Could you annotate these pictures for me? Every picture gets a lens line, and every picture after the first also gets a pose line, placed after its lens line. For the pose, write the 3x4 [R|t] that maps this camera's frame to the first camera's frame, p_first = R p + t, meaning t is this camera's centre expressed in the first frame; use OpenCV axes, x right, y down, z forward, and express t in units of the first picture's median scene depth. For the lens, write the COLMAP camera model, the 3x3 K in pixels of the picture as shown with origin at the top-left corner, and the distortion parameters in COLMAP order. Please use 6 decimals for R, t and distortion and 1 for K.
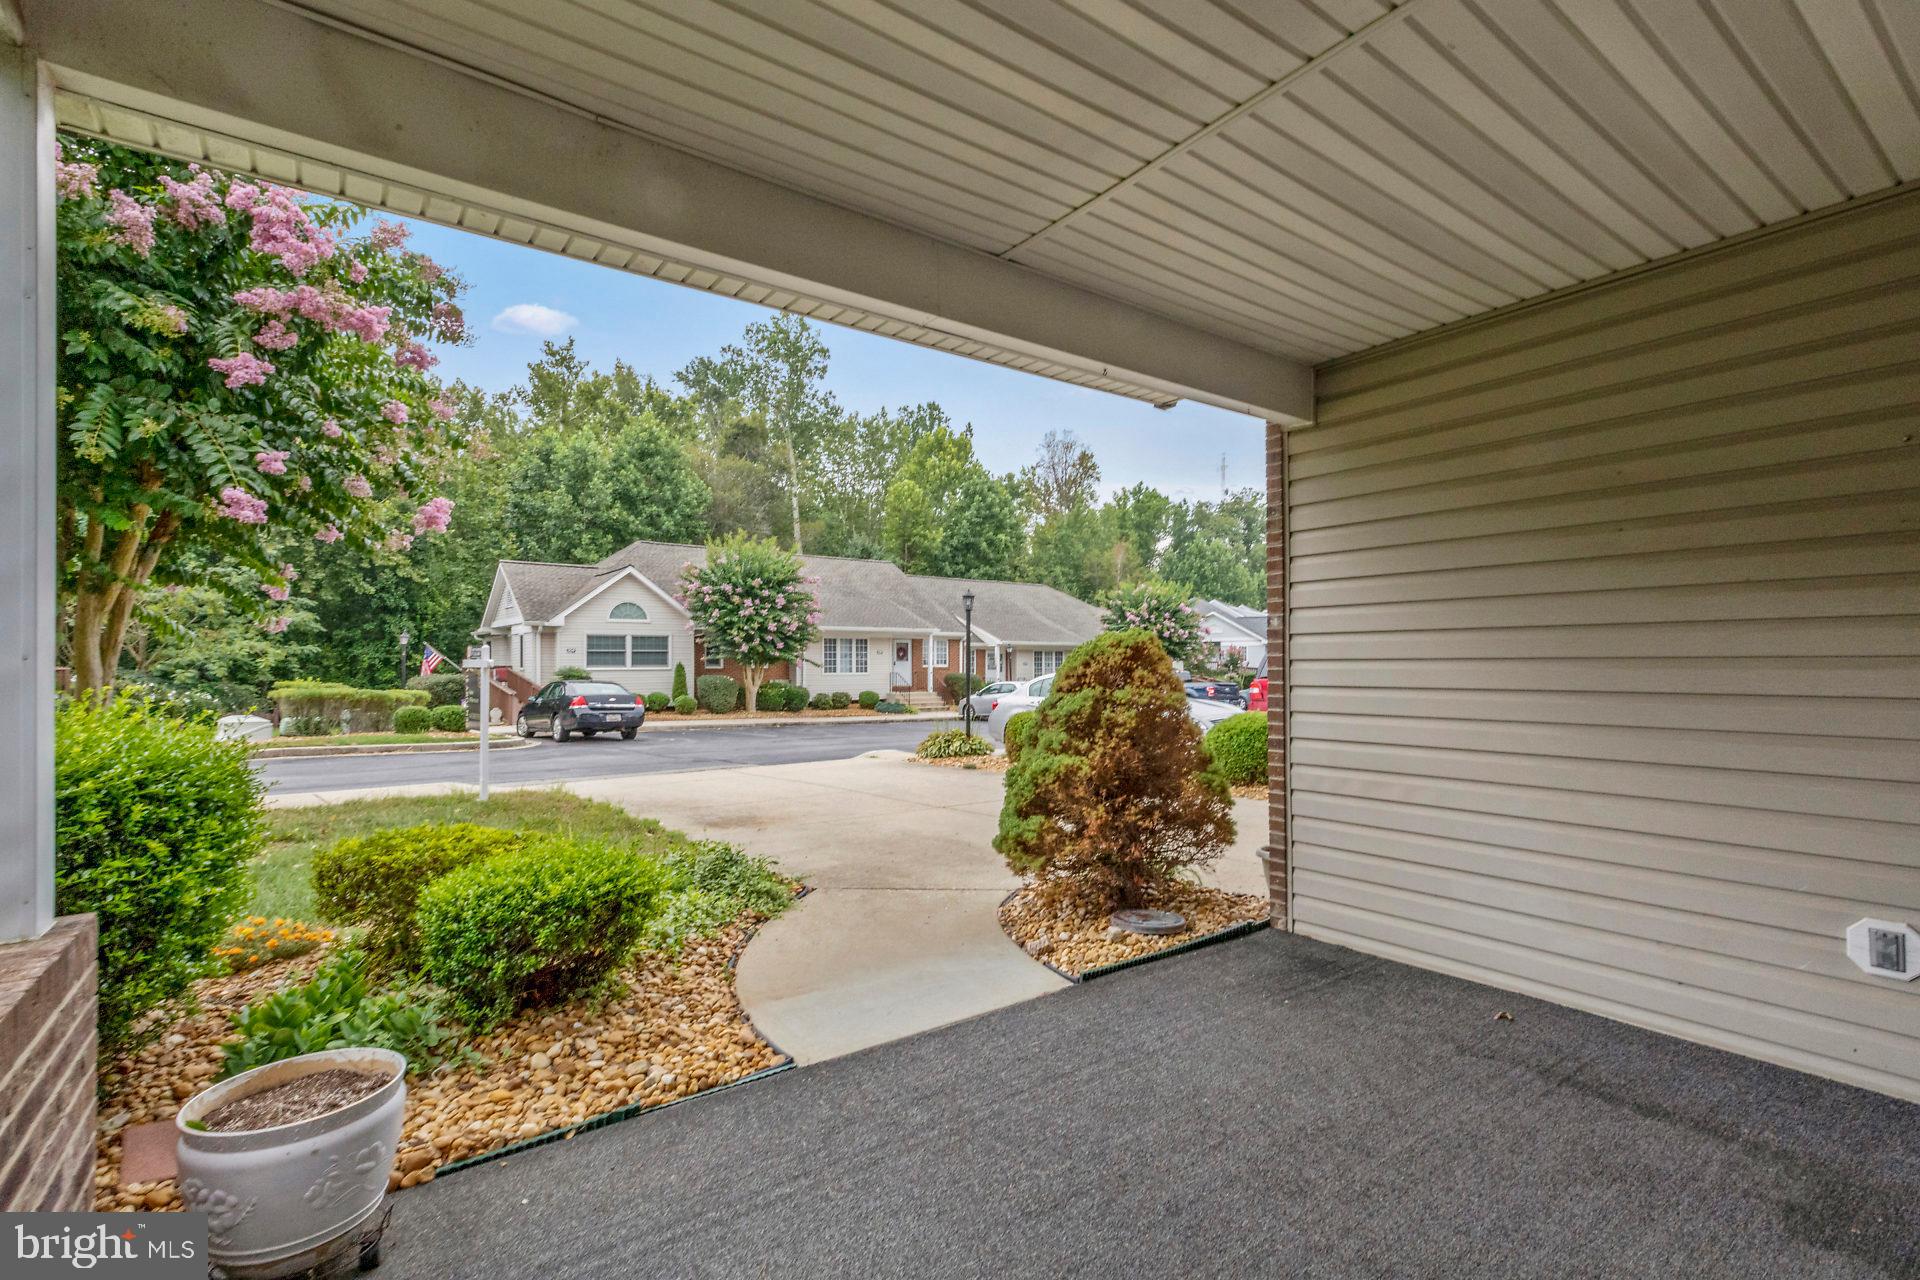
lens RADIAL K [[867.0, 0, 964.4], [0, 867.0, 661.6], [0, 0, 1]] dist [0.002563, 0.000026]
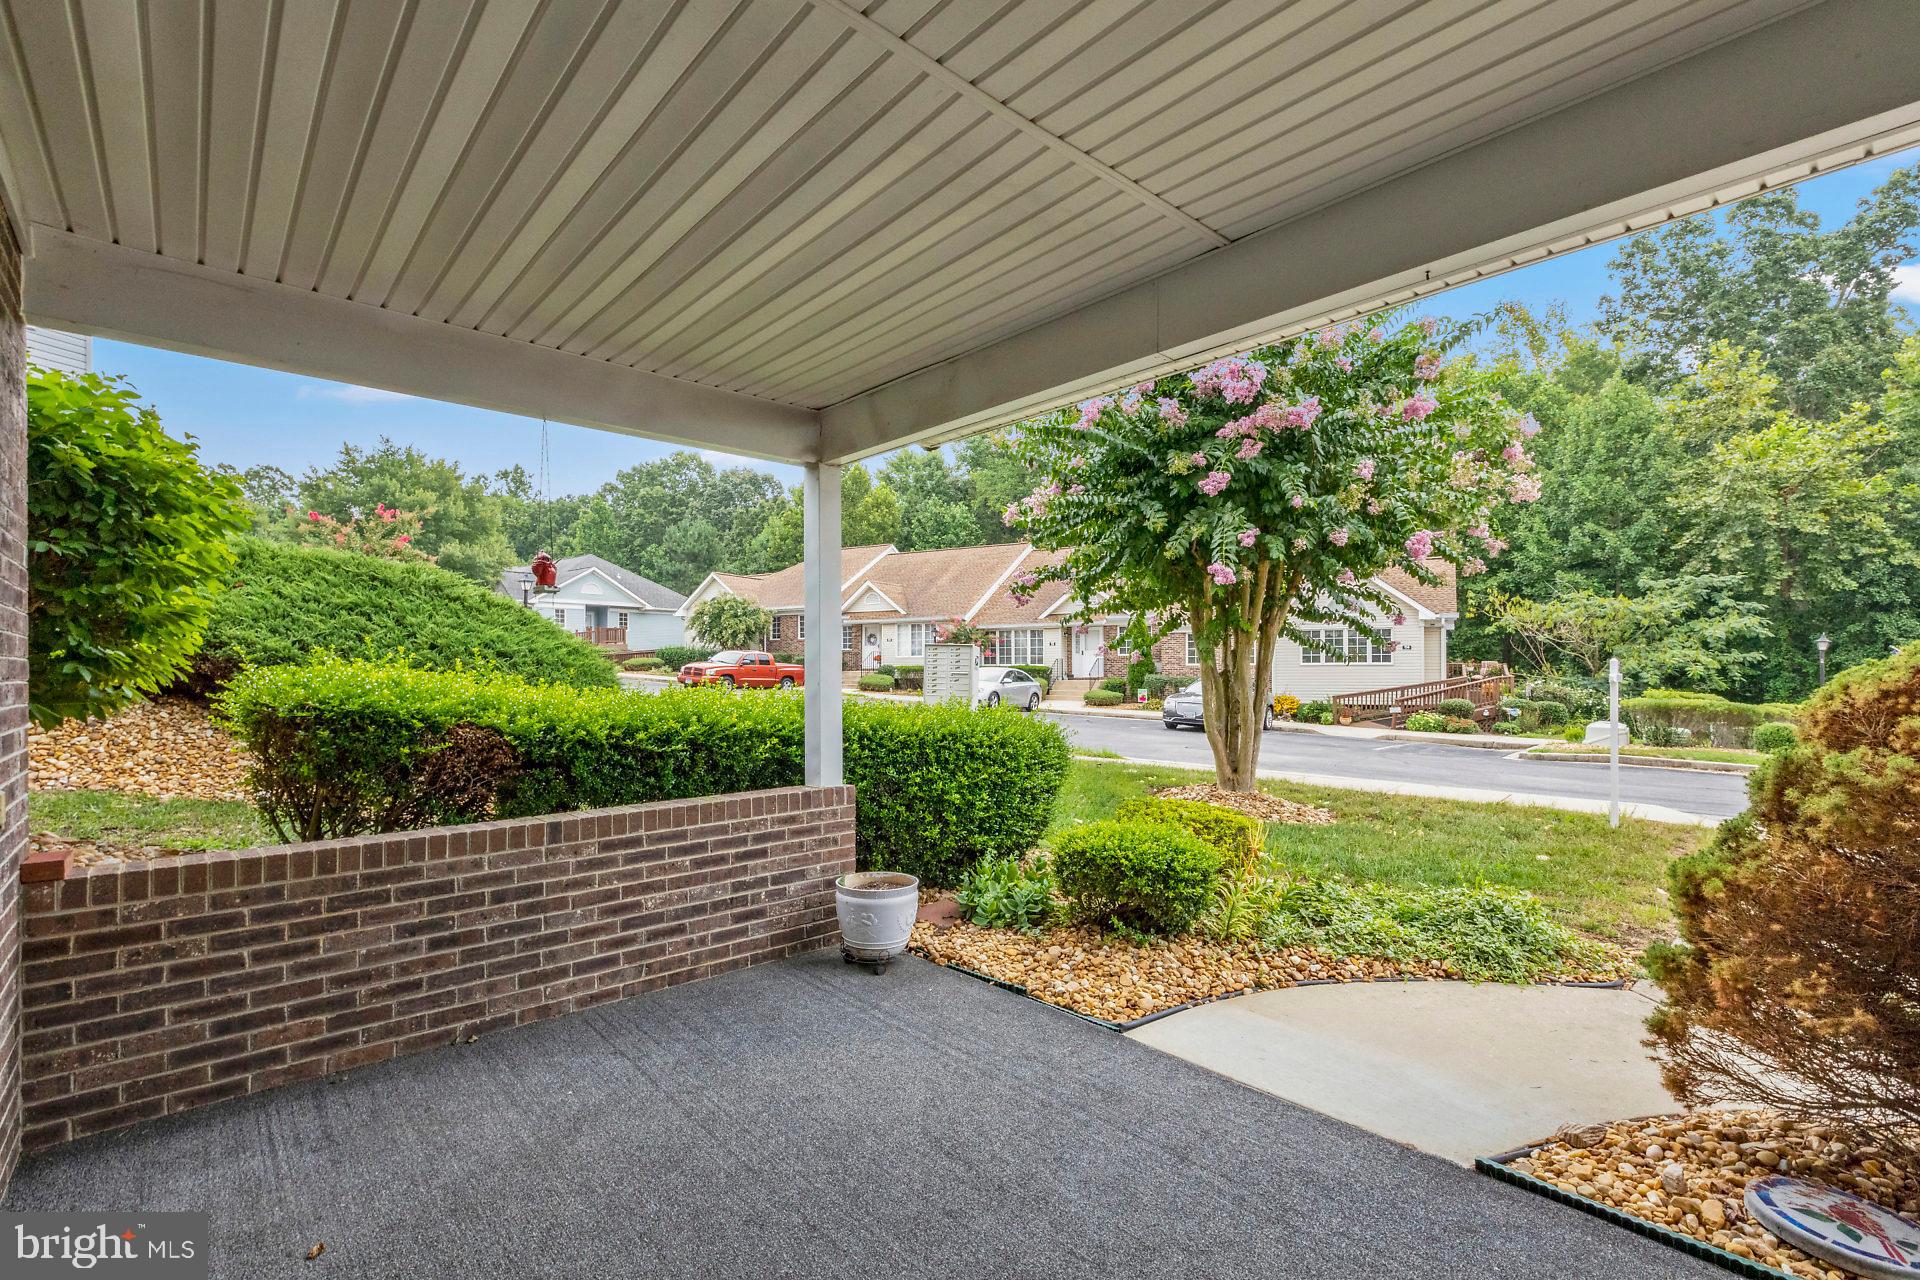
lens RADIAL K [[867.0, 0, 964.4], [0, 867.0, 661.6], [0, 0, 1]] dist [0.002563, 0.000026]
pose [[0.104782, -0.008261, -0.994461, 0.139652], [0.001311, 0.999966, -0.008169, -0.003767], [0.994494, -0.000448, 0.104790, 0.097307]]
